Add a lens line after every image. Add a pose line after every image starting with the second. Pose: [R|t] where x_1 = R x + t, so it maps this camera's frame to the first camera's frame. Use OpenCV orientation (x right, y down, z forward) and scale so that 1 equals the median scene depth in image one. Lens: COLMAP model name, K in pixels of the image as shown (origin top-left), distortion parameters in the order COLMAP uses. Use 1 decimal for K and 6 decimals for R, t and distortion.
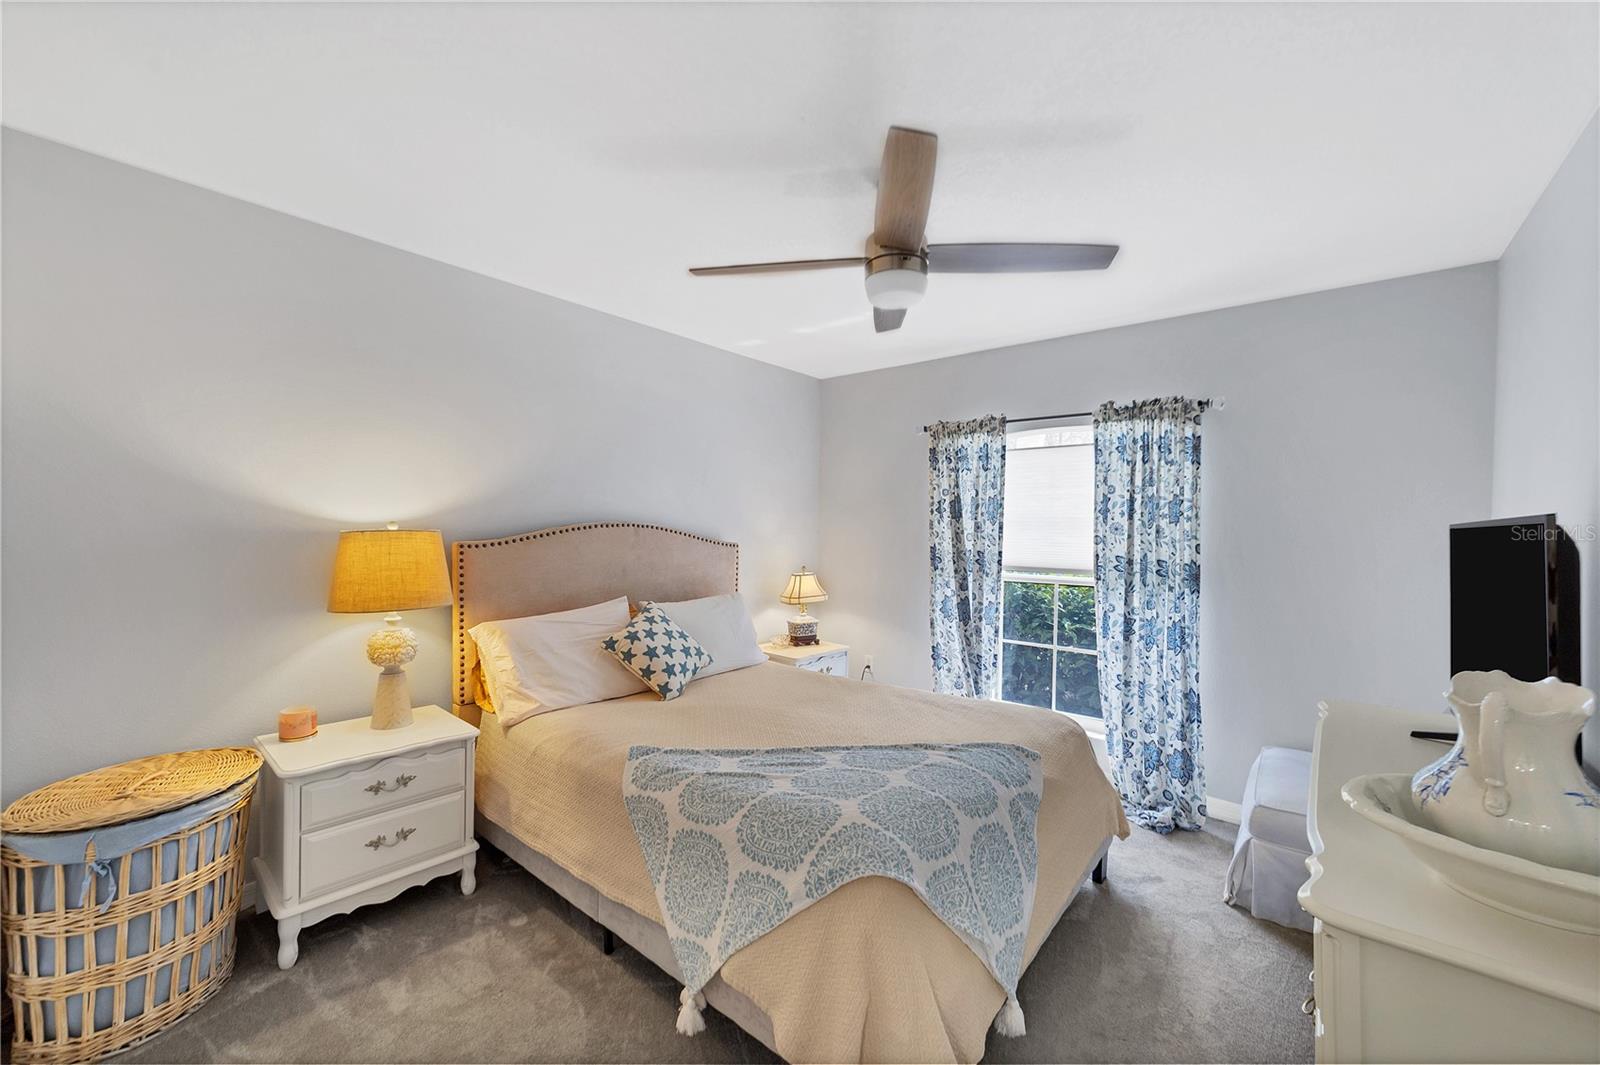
lens RADIAL K [[633.9, 0, 796.2], [0, 633.9, 536.7], [0, 0, 1]] dist [-0.000666, 0.000517]
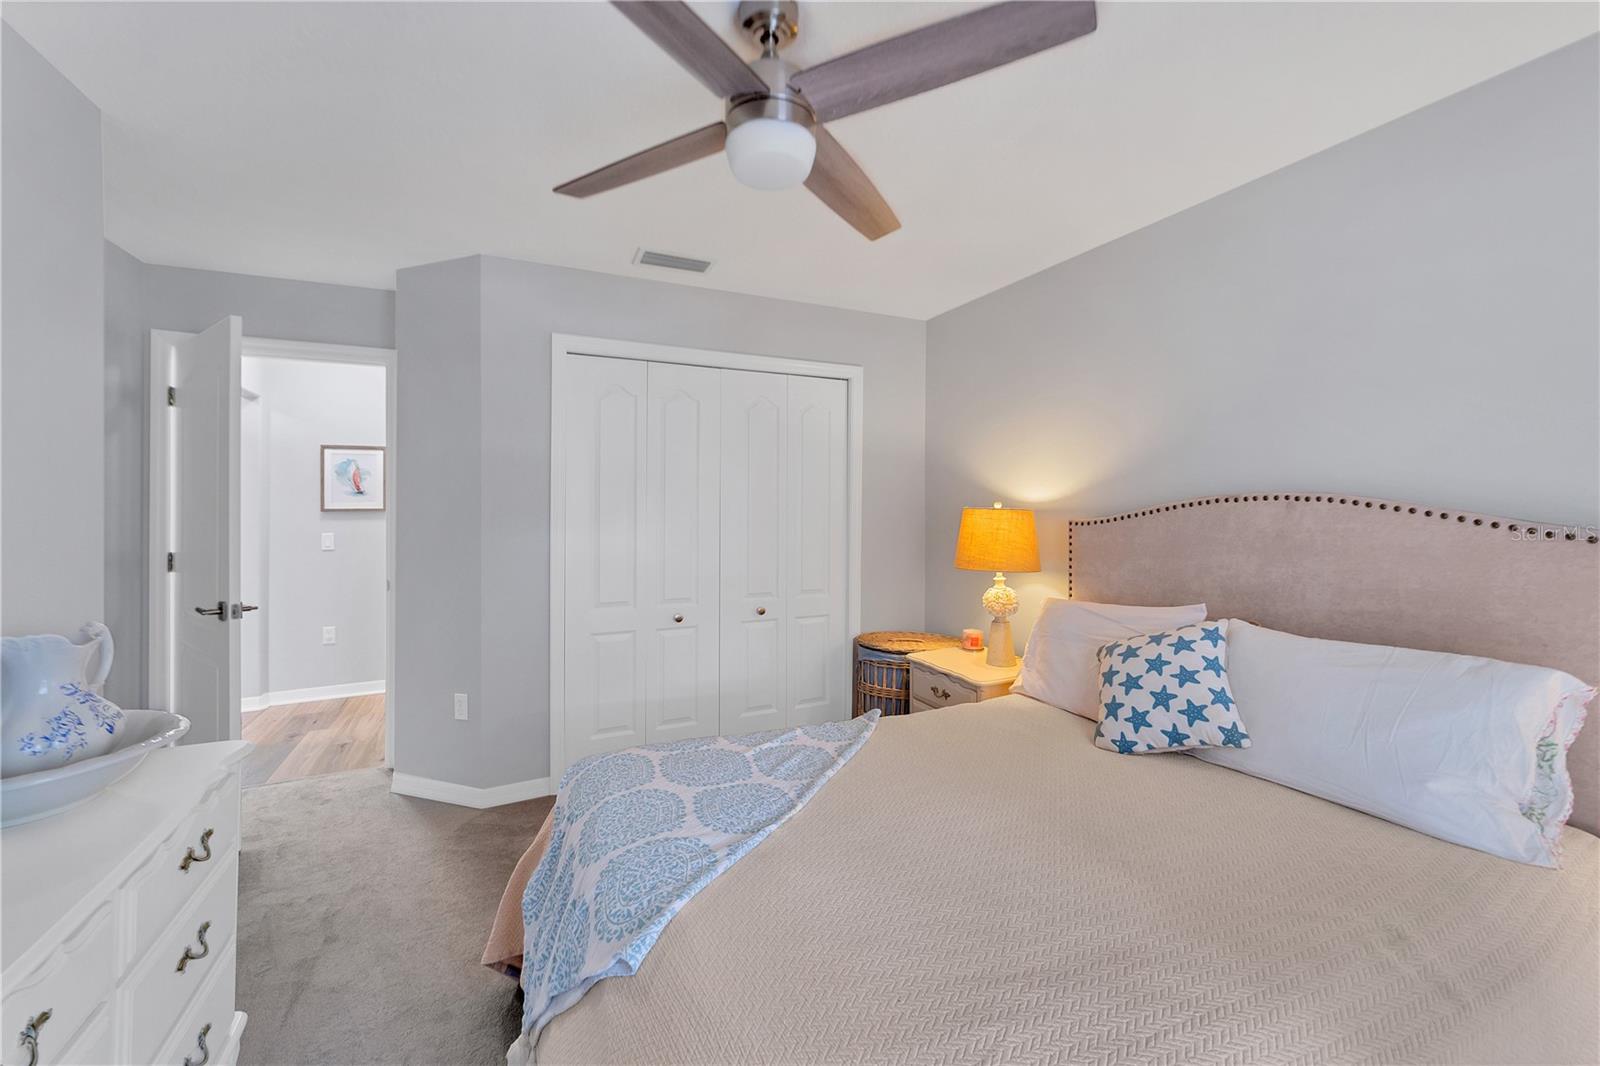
lens RADIAL K [[606.1, 0, 806.0], [0, 606.1, 523.2], [0, 0, 1]] dist [-0.000742, 0.000136]
pose [[-0.354175, 0.020120, -0.934963, 0.595886], [-0.019415, 0.999395, 0.028861, -0.006040], [0.934977, 0.028375, -0.353570, 1.006435]]
